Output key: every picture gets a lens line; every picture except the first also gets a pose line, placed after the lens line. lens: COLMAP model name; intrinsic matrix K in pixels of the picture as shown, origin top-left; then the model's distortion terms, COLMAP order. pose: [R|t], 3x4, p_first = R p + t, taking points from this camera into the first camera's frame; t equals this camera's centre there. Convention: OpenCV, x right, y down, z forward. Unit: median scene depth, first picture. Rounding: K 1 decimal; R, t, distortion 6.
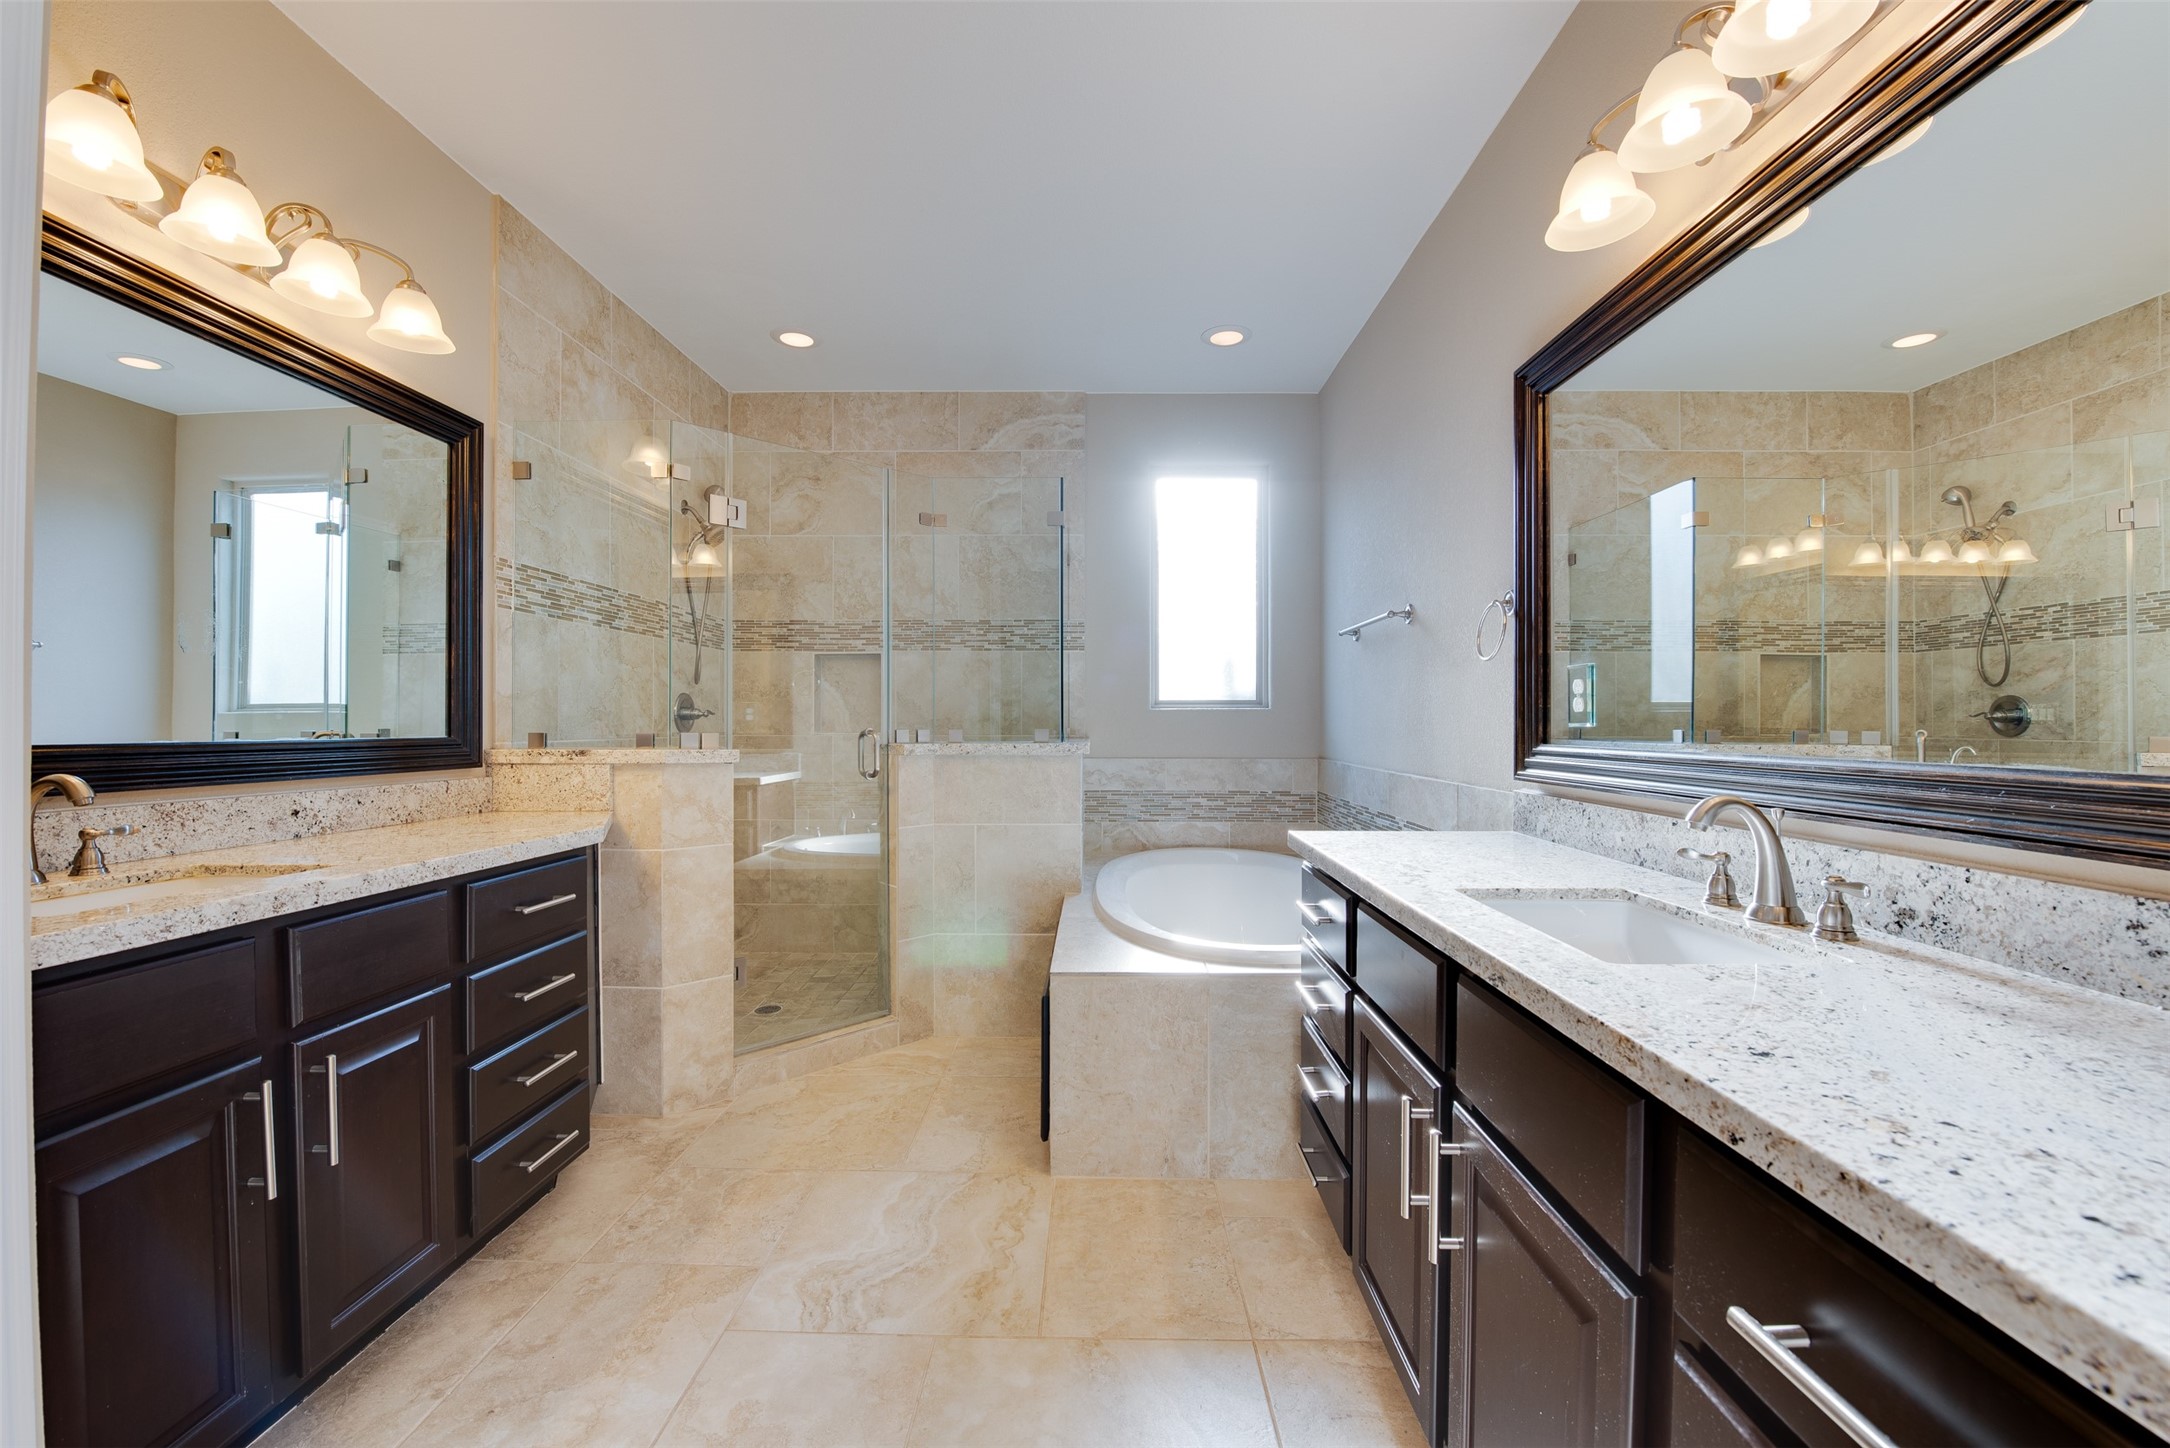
lens RADIAL K [[875.0, 0, 1082.3], [0, 875.0, 721.3], [0, 0, 1]] dist [-0.010435, -0.002689]
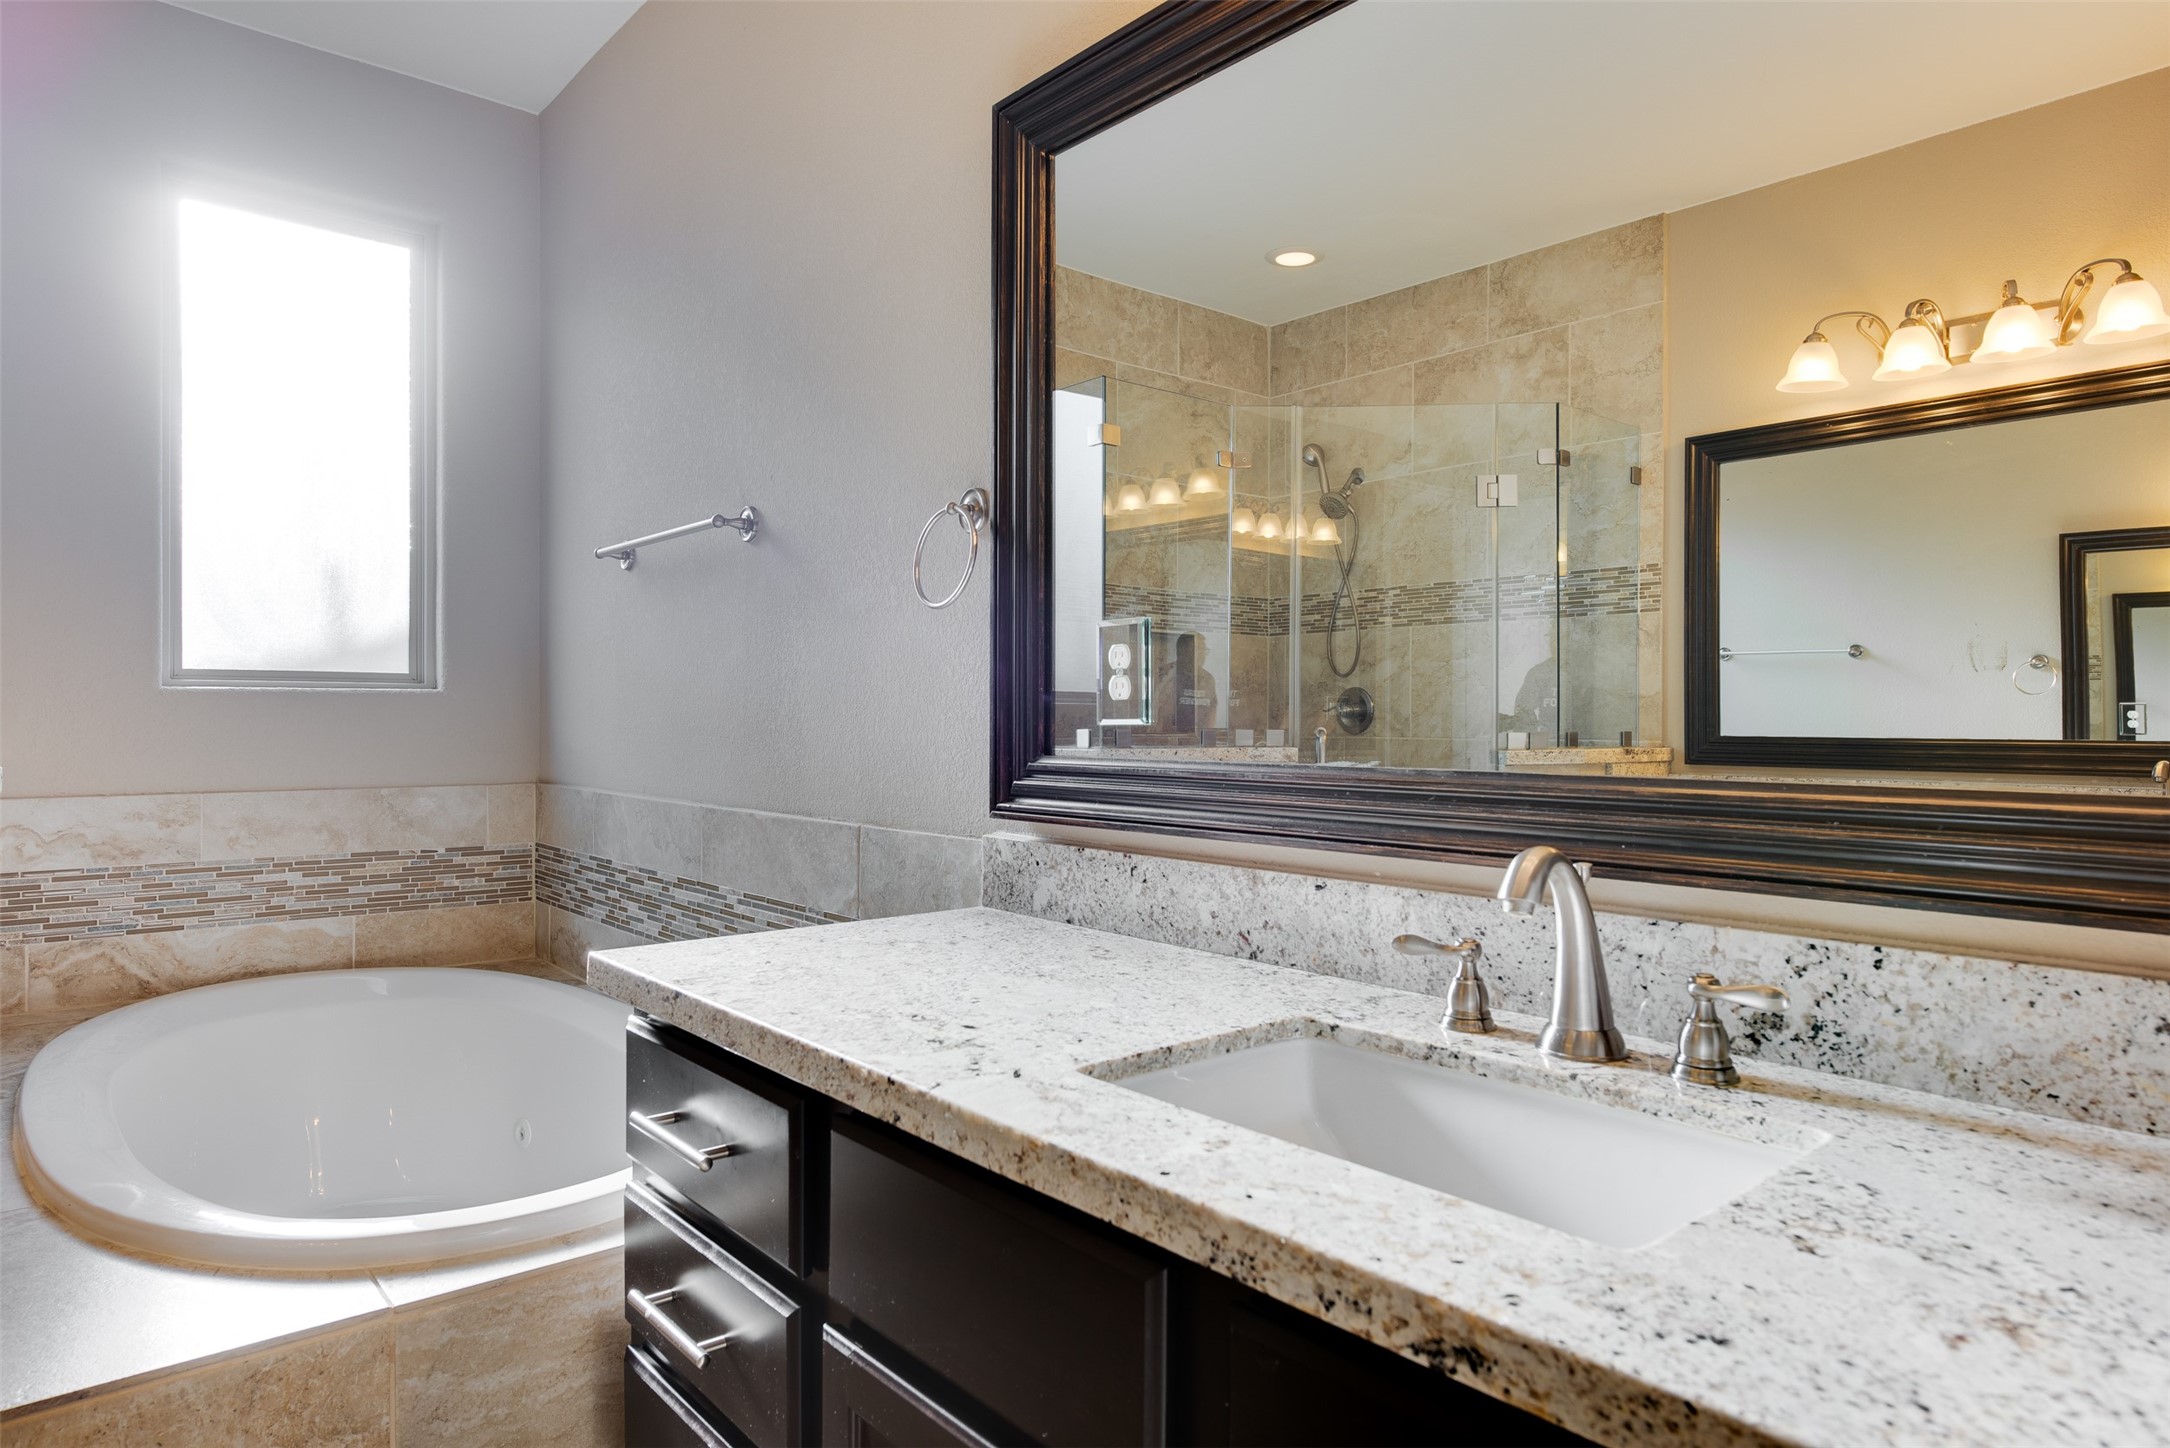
lens RADIAL K [[1285.5, 0, 1083.4], [0, 1285.5, 720.8], [0, 0, 1]] dist [0.000944, -0.001598]
pose [[0.745514, -0.001293, 0.666489, -0.016475], [-0.001308, 0.999993, 0.003404, 0.000233], [-0.666489, -0.003409, 0.745507, 0.236315]]
